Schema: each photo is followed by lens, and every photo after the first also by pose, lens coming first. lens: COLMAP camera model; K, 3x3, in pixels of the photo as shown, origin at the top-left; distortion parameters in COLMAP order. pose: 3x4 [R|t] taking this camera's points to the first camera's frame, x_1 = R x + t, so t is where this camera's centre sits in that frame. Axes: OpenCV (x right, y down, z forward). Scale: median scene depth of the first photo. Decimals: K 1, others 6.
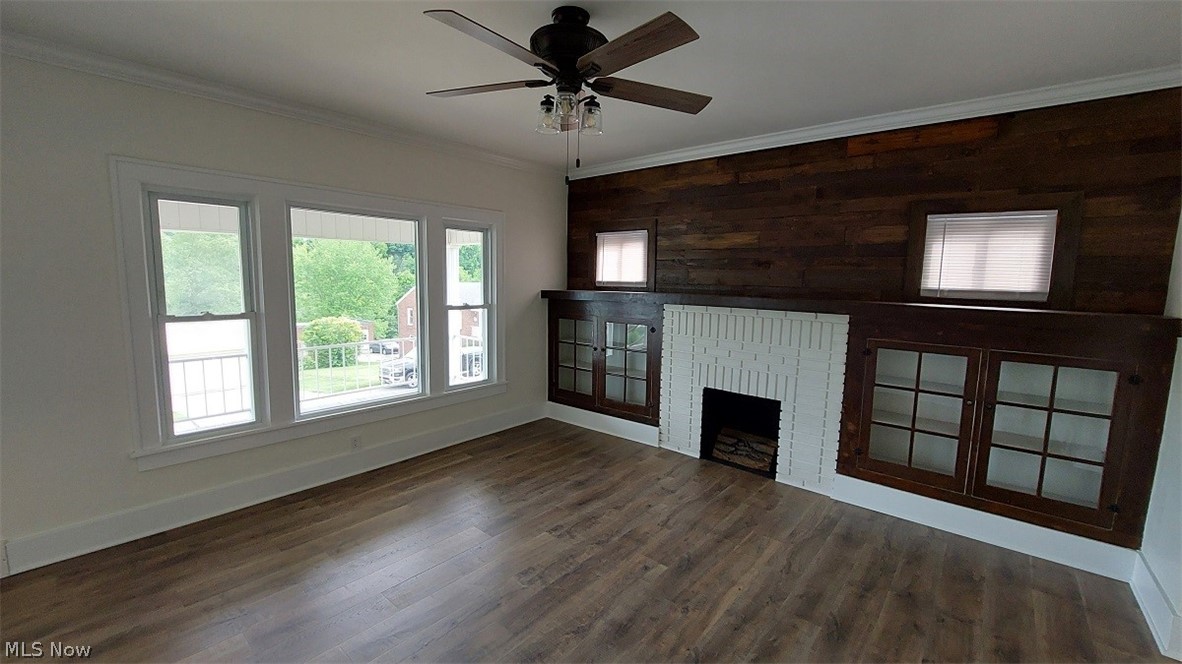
lens RADIAL K [[469.4, 0, 591.0], [0, 469.4, 332.0], [0, 0, 1]] dist [-0.000845, -0.000200]
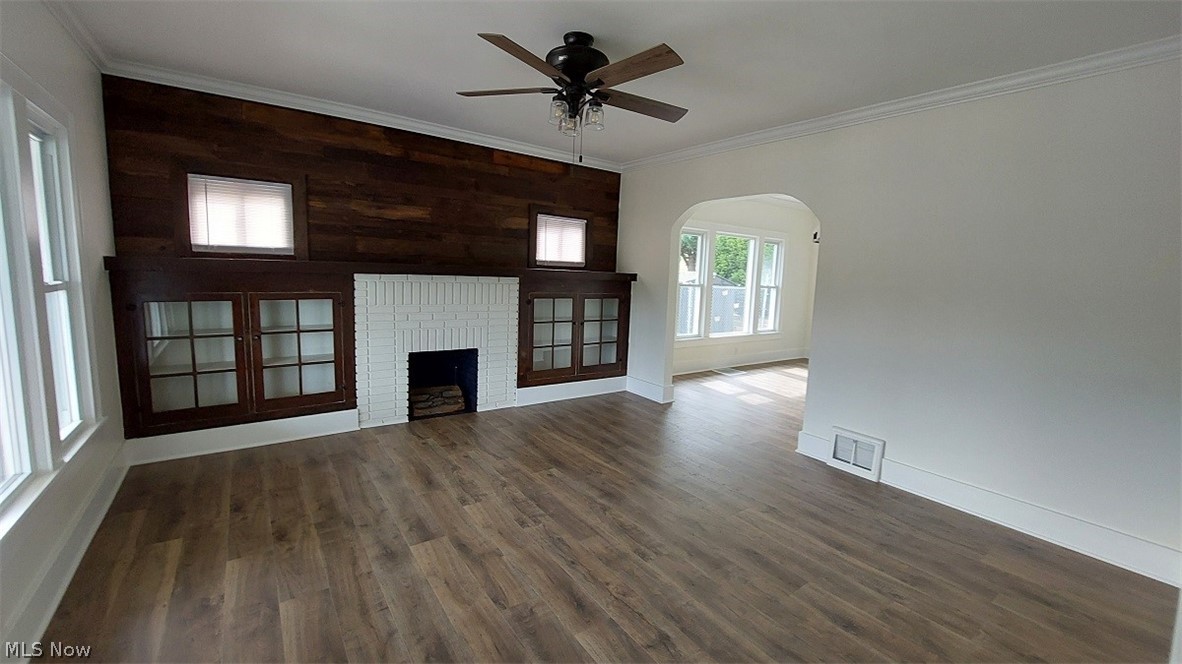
lens RADIAL K [[484.9, 0, 592.2], [0, 484.9, 321.3], [0, 0, 1]] dist [-0.000651, -0.000156]
pose [[0.249219, -0.117464, 0.961297, -0.786678], [0.075039, 0.991975, 0.101759, -0.035746], [-0.965536, 0.046775, 0.256034, 0.373630]]
